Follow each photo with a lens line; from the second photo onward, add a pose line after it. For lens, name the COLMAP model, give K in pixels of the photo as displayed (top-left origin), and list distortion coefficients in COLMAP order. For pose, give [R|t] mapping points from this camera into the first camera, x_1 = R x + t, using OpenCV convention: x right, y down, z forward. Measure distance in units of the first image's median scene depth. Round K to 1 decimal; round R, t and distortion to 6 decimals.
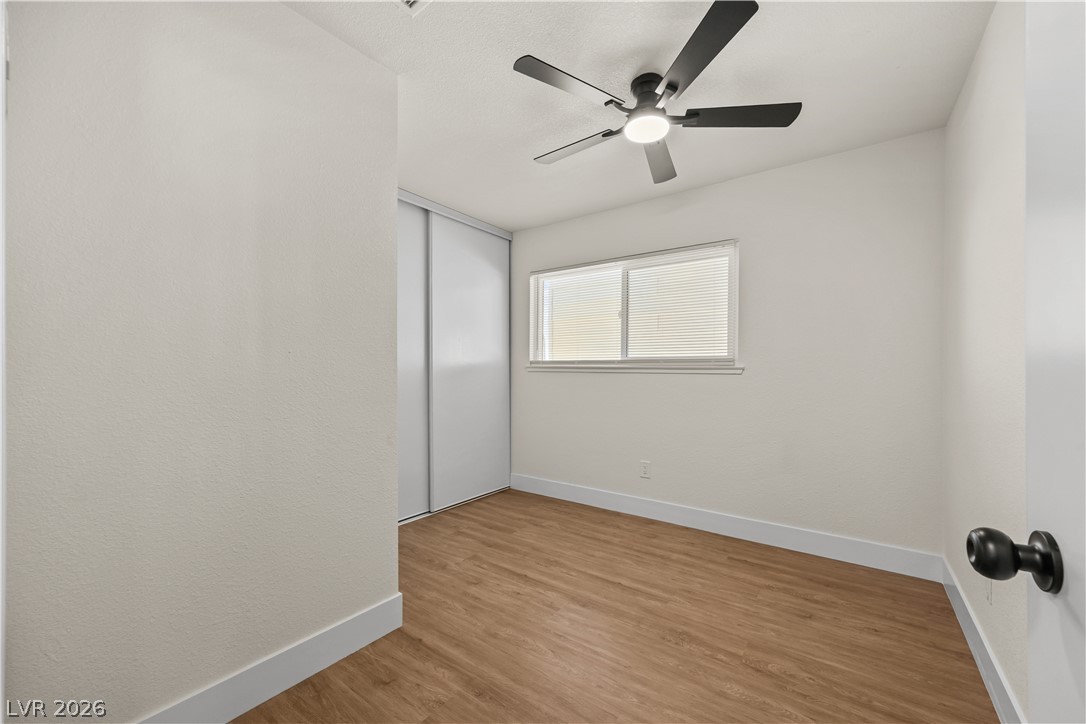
lens RADIAL K [[414.6, 0, 545.8], [0, 414.6, 365.9], [0, 0, 1]] dist [-0.000137, 0.002186]
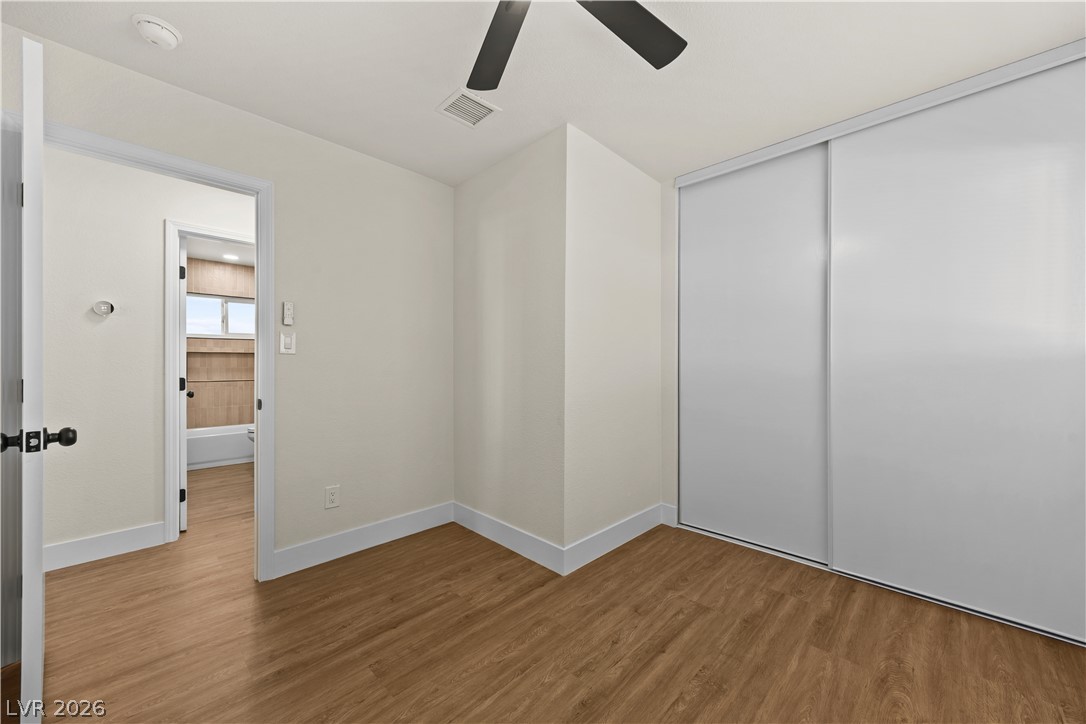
lens RADIAL K [[414.6, 0, 544.1], [0, 414.6, 364.6], [0, 0, 1]] dist [-0.000137, 0.002186]
pose [[-0.137290, 0.001853, -0.990529, 0.642954], [0.007372, 0.999972, 0.000849, 0.016234], [0.990504, -0.007186, -0.137299, 0.858022]]
